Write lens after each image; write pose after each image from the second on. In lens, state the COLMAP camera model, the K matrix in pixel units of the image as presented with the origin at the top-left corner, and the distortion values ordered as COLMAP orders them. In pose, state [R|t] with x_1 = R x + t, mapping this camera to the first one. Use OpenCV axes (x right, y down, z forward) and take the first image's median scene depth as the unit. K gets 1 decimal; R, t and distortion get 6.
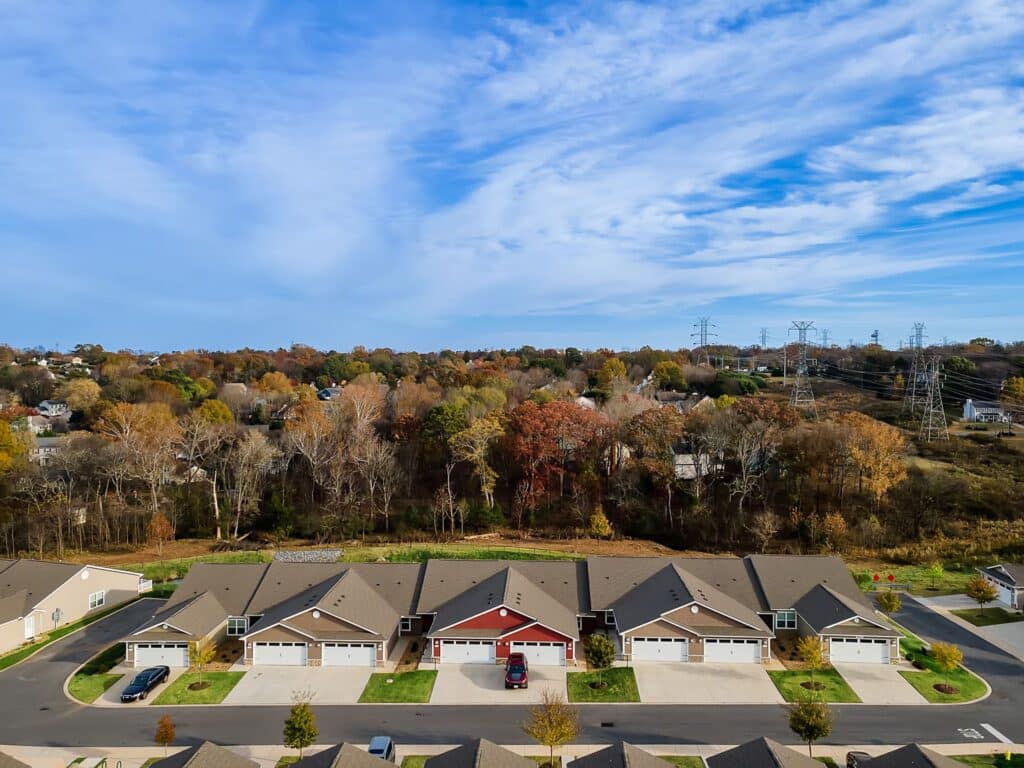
lens RADIAL K [[735.3, 0, 513.3], [0, 735.3, 384.6], [0, 0, 1]] dist [0.040083, -0.001822]
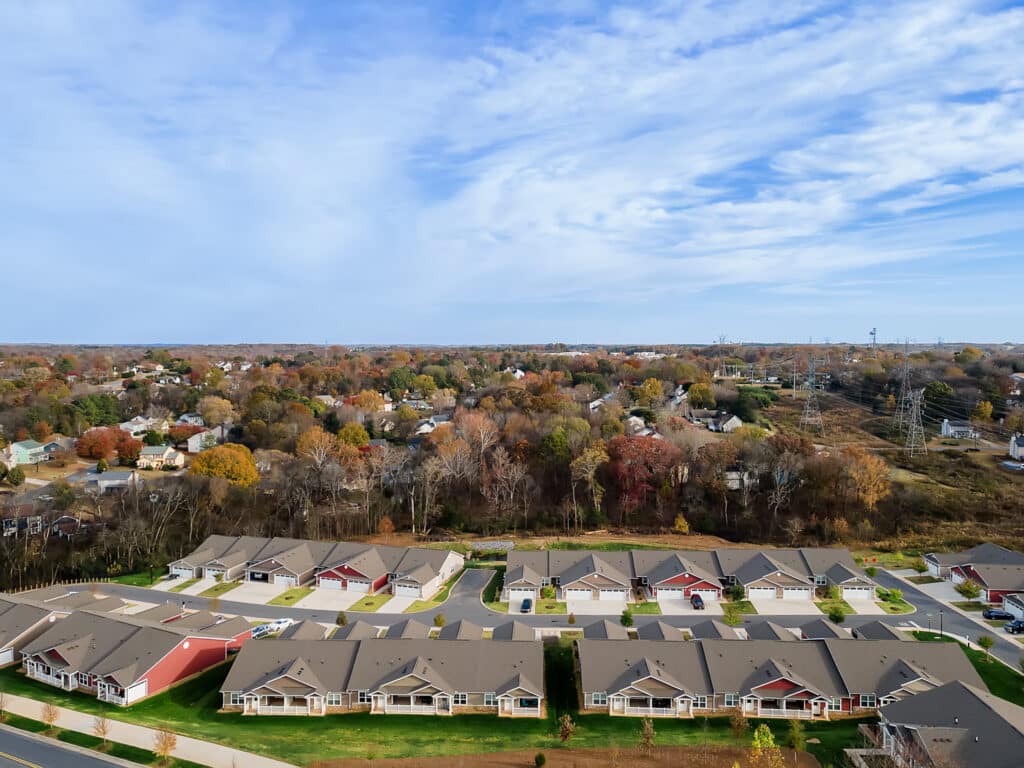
lens RADIAL K [[744.5, 0, 508.8], [0, 744.5, 380.8], [0, 0, 1]] dist [0.026825, 0.006390]
pose [[0.999995, 0.003004, 0.000643, -0.214772], [-0.003014, 0.999867, 0.016030, -0.113501], [-0.000595, -0.016032, 0.999871, -0.457117]]
